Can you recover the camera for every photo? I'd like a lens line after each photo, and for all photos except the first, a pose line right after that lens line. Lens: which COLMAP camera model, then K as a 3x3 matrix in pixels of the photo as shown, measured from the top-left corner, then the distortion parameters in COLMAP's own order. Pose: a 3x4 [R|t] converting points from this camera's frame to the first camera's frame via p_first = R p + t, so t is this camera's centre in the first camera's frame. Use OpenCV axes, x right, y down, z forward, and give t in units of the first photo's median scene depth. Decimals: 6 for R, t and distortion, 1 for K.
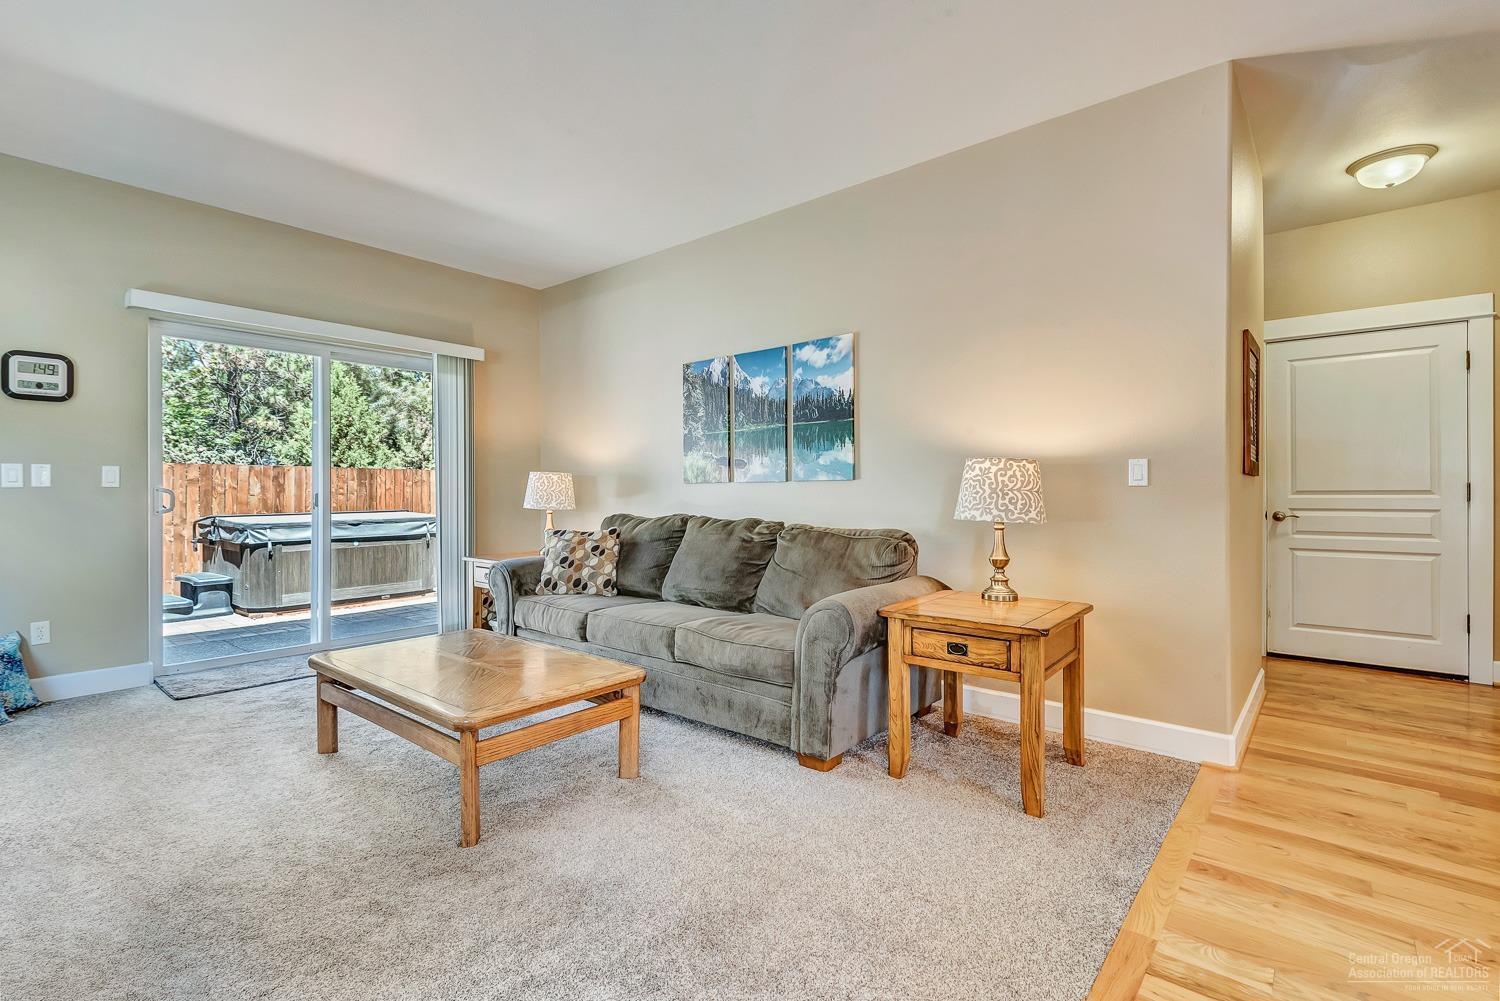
lens RADIAL K [[697.8, 0, 751.3], [0, 697.8, 485.5], [0, 0, 1]] dist [0.018878, -0.008297]
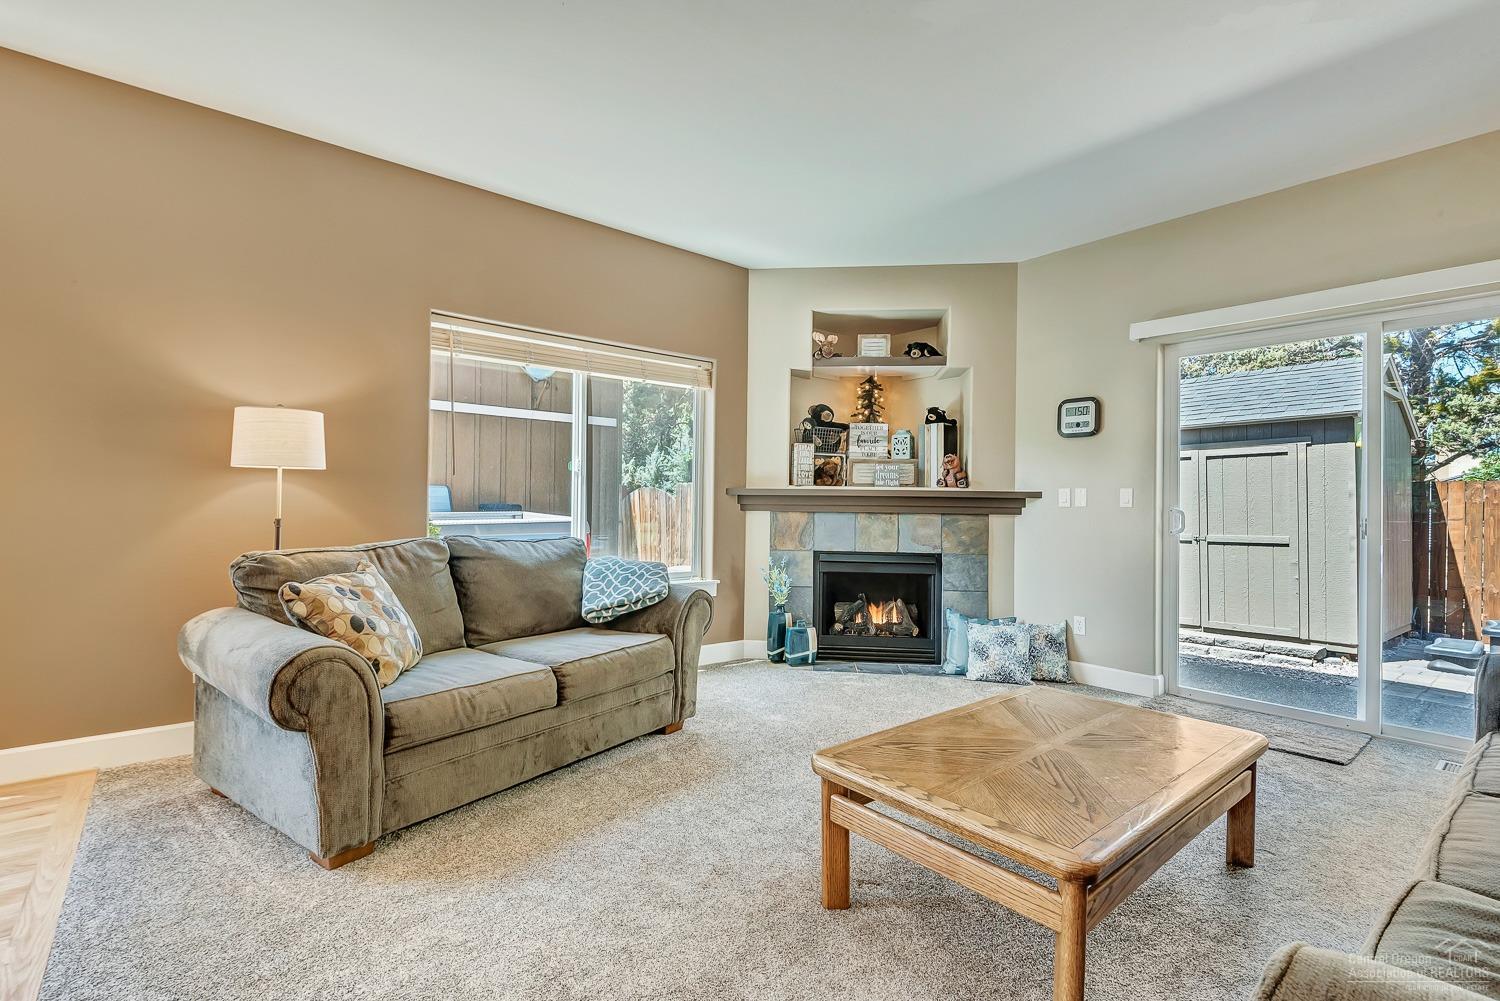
lens RADIAL K [[697.8, 0, 719.5], [0, 697.8, 495.6], [0, 0, 1]] dist [0.018878, -0.008297]
pose [[-0.183266, -0.016207, -0.982930, 0.293284], [-0.006776, 0.999861, -0.015223, 0.004917], [0.983040, 0.003871, -0.183350, 0.568405]]
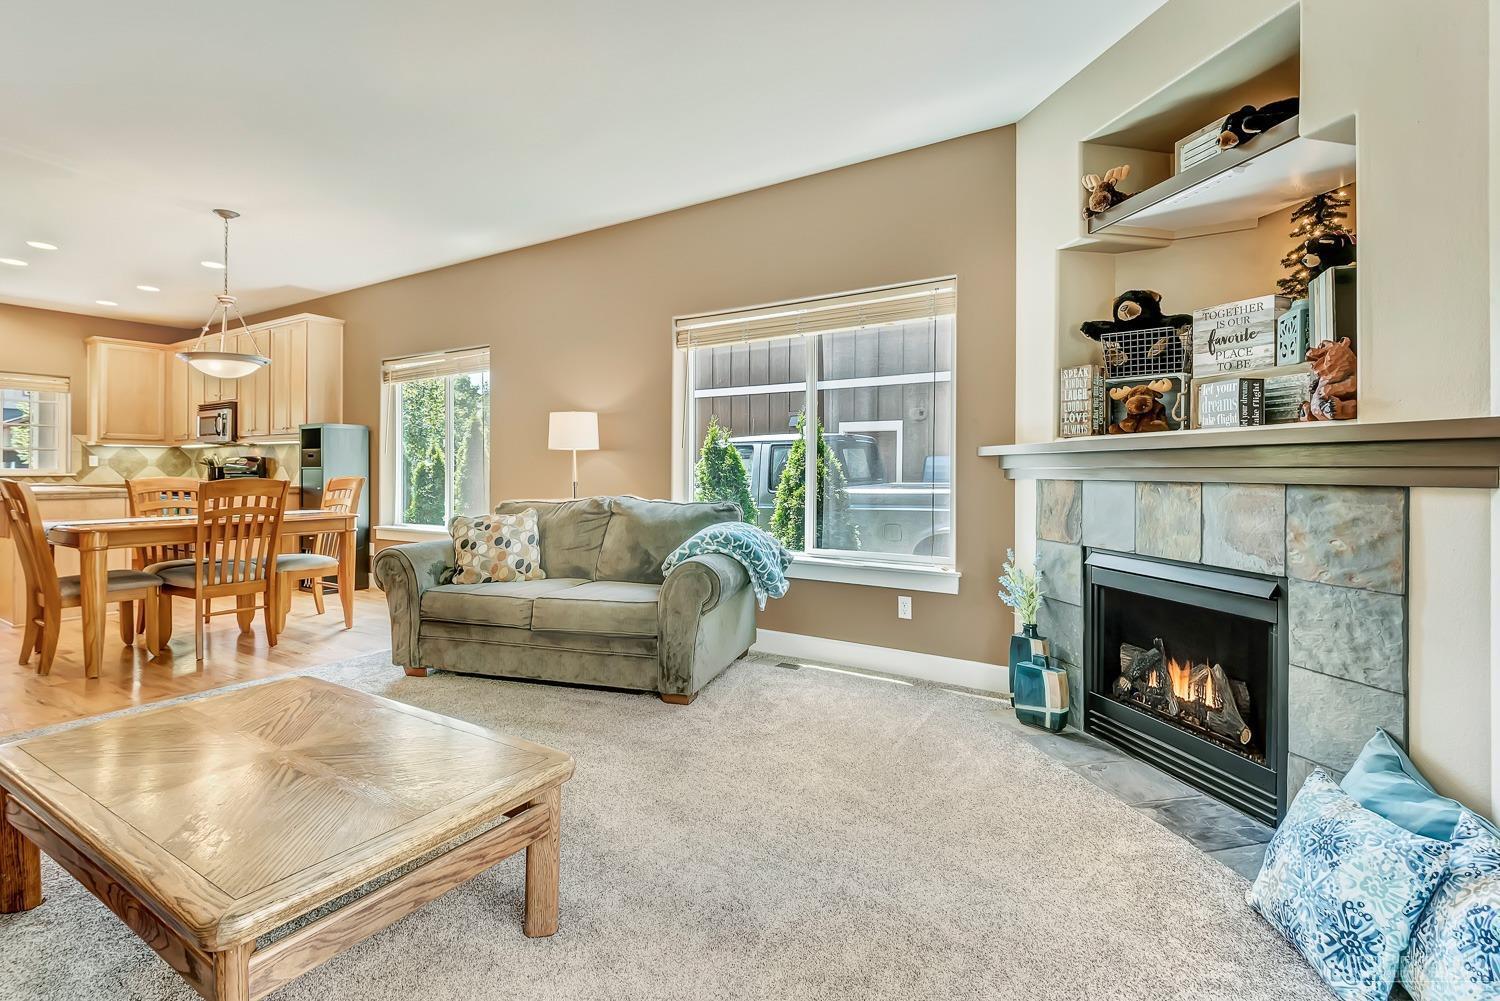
lens RADIAL K [[697.8, 0, 762.1], [0, 697.8, 481.4], [0, 0, 1]] dist [0.018878, -0.008297]
pose [[-0.988910, -0.001722, -0.148503, -0.518991], [-0.002814, 0.999971, 0.007138, 0.010940], [0.148487, 0.007476, -0.988886, 1.193762]]
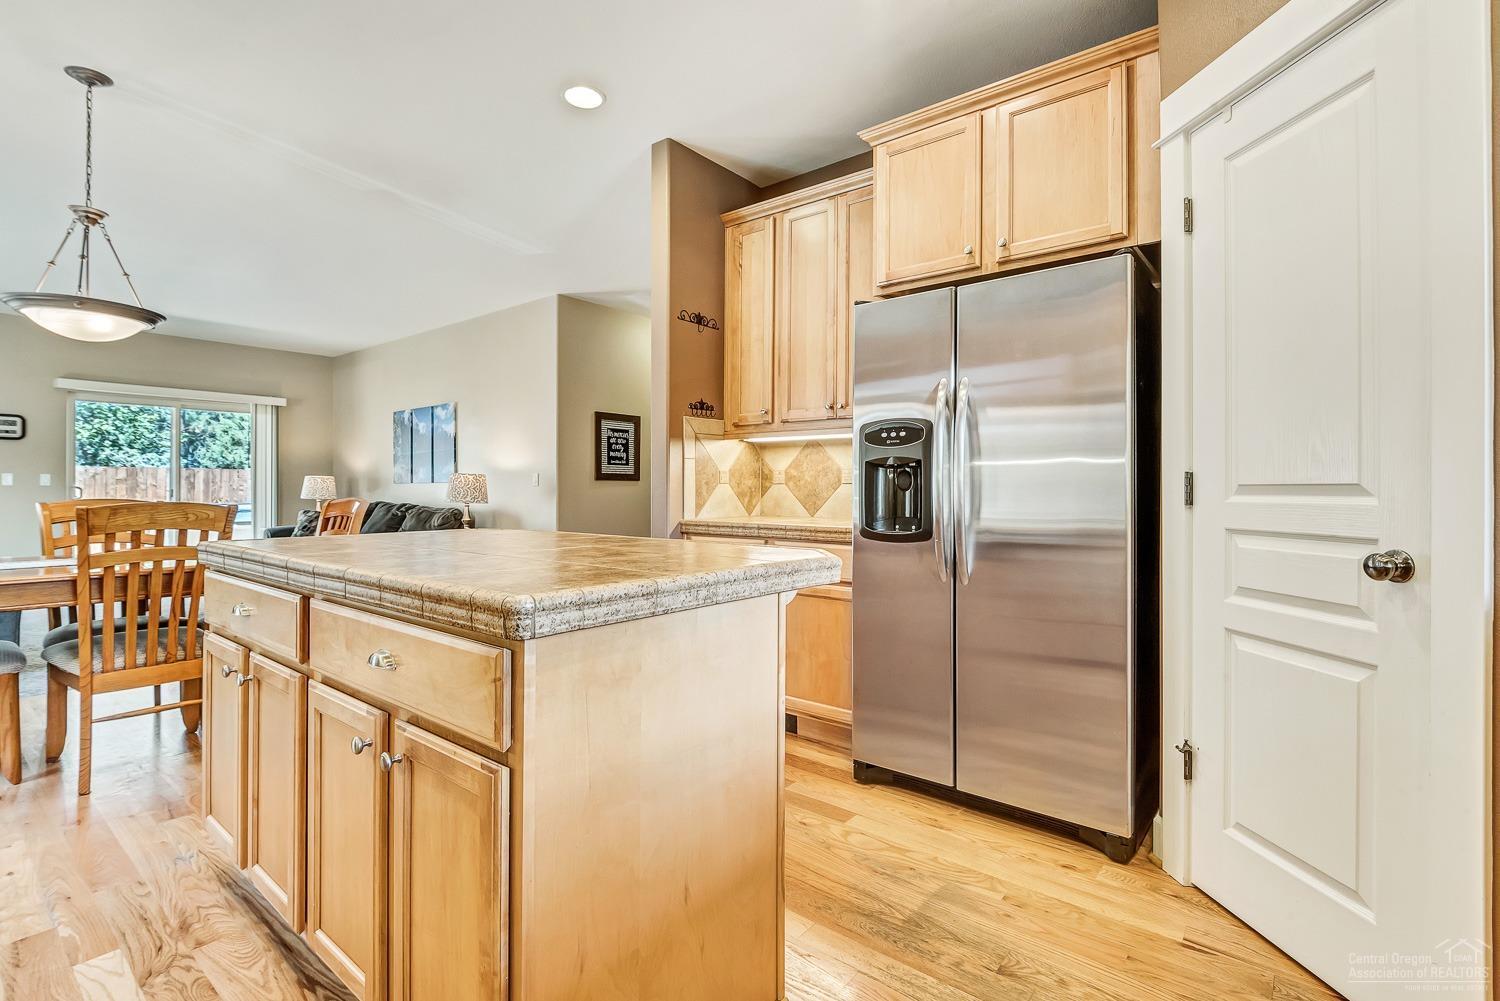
lens RADIAL K [[697.8, 0, 729.0], [0, 697.8, 480.9], [0, 0, 1]] dist [0.018878, -0.008297]
pose [[0.999934, 0.000764, 0.011489, 0.843925], [-0.000734, 0.999996, -0.002620, -0.006416], [-0.011491, 0.002611, 0.999931, -0.850423]]
